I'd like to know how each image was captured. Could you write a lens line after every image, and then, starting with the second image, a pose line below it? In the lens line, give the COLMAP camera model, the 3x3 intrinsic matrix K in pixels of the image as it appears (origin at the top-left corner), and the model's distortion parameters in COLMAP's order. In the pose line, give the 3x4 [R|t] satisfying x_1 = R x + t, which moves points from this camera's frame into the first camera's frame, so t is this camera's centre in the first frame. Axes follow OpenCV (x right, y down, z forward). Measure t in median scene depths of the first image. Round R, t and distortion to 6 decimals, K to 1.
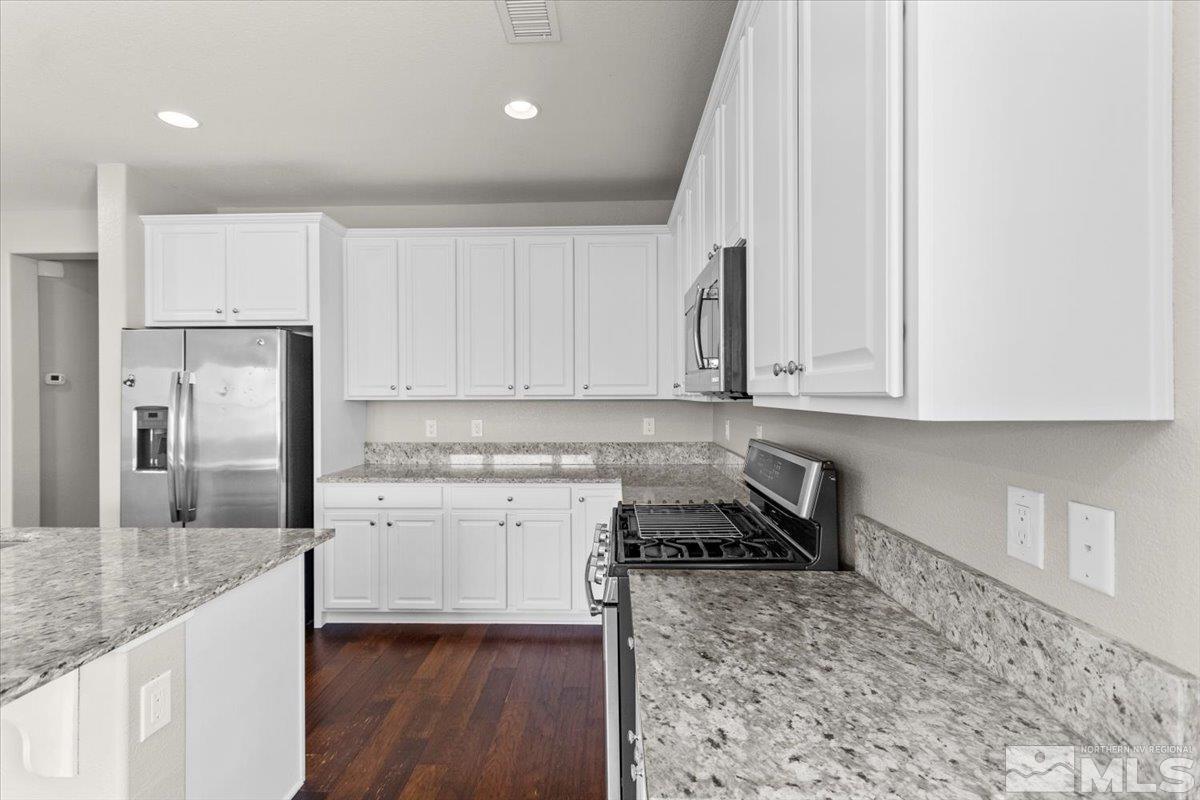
lens RADIAL K [[548.2, 0, 592.0], [0, 548.2, 398.1], [0, 0, 1]] dist [0.008475, -0.002972]
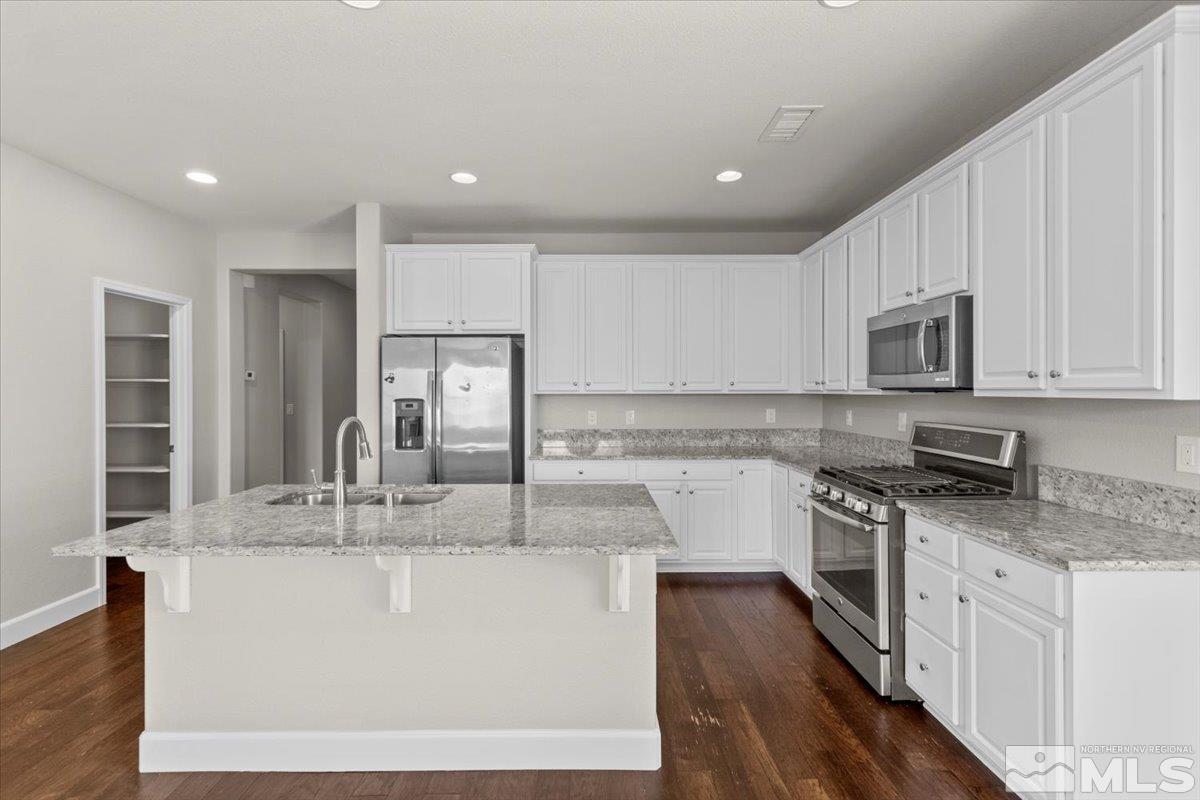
lens RADIAL K [[548.2, 0, 594.6], [0, 548.2, 394.8], [0, 0, 1]] dist [0.008475, -0.002972]
pose [[0.998952, 0.001182, 0.045762, -0.432865], [-0.001177, 0.999999, -0.000130, 0.005712], [-0.045762, 0.000076, 0.998952, -0.265315]]
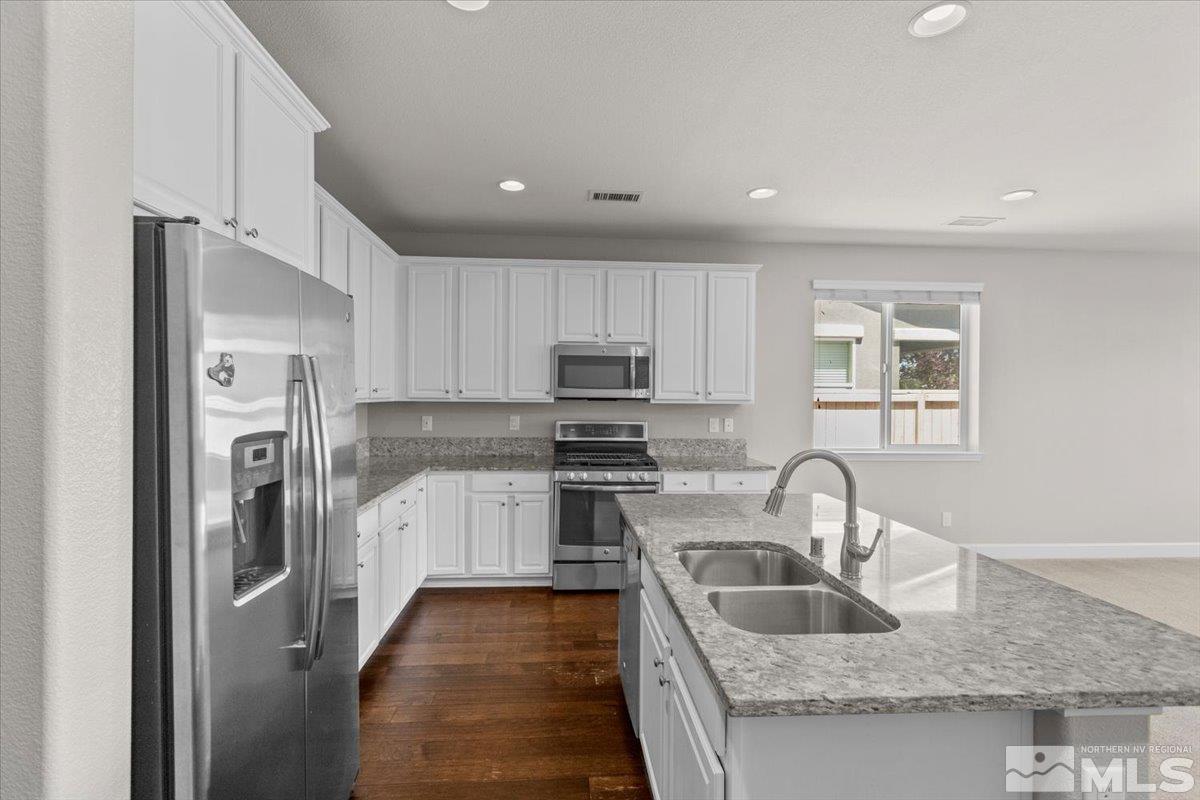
lens RADIAL K [[548.2, 0, 593.0], [0, 548.2, 396.2], [0, 0, 1]] dist [0.008475, -0.002972]
pose [[-0.102794, -0.002636, 0.994699, -1.238218], [-0.001482, 0.999996, 0.002497, -0.014499], [-0.994702, -0.001217, -0.102797, 0.788701]]
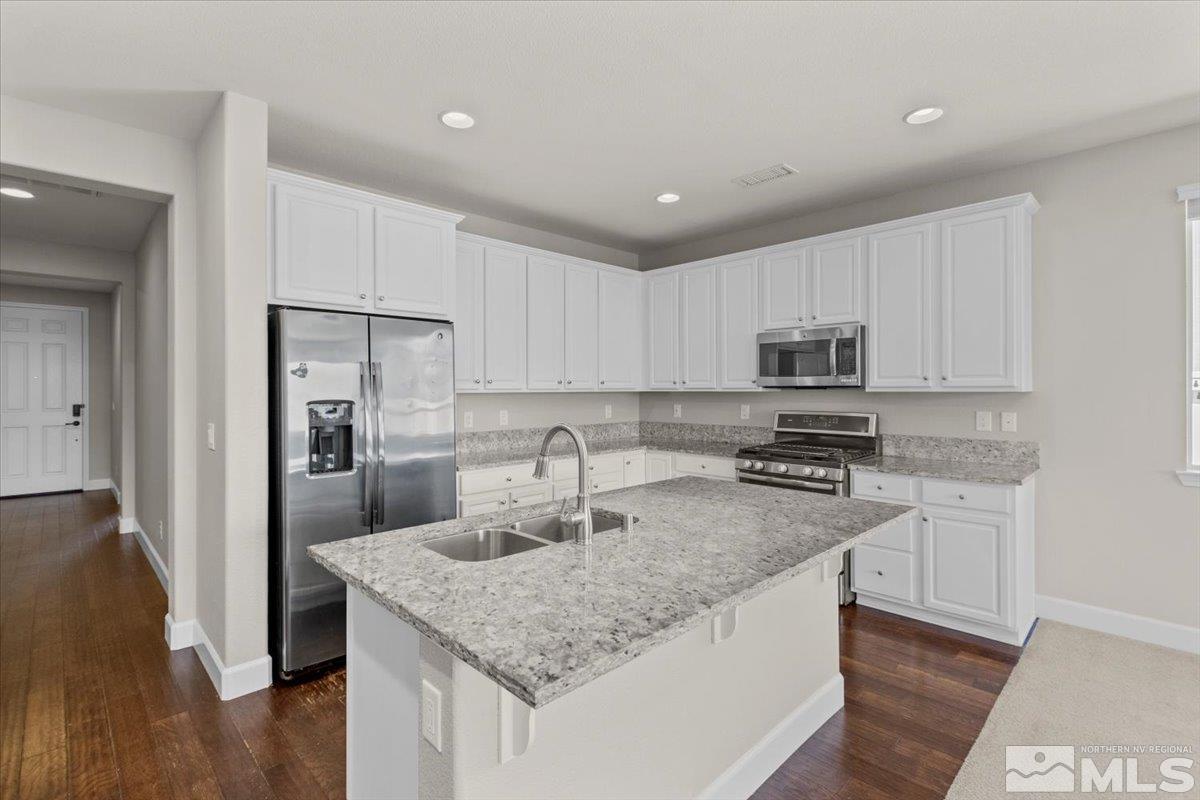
lens RADIAL K [[548.2, 0, 591.5], [0, 548.2, 391.2], [0, 0, 1]] dist [0.008475, -0.002972]
pose [[0.693903, -0.001711, 0.720066, -1.136909], [0.006905, 0.999967, -0.004279, 0.007094], [-0.720035, 0.007941, 0.693892, 0.095544]]
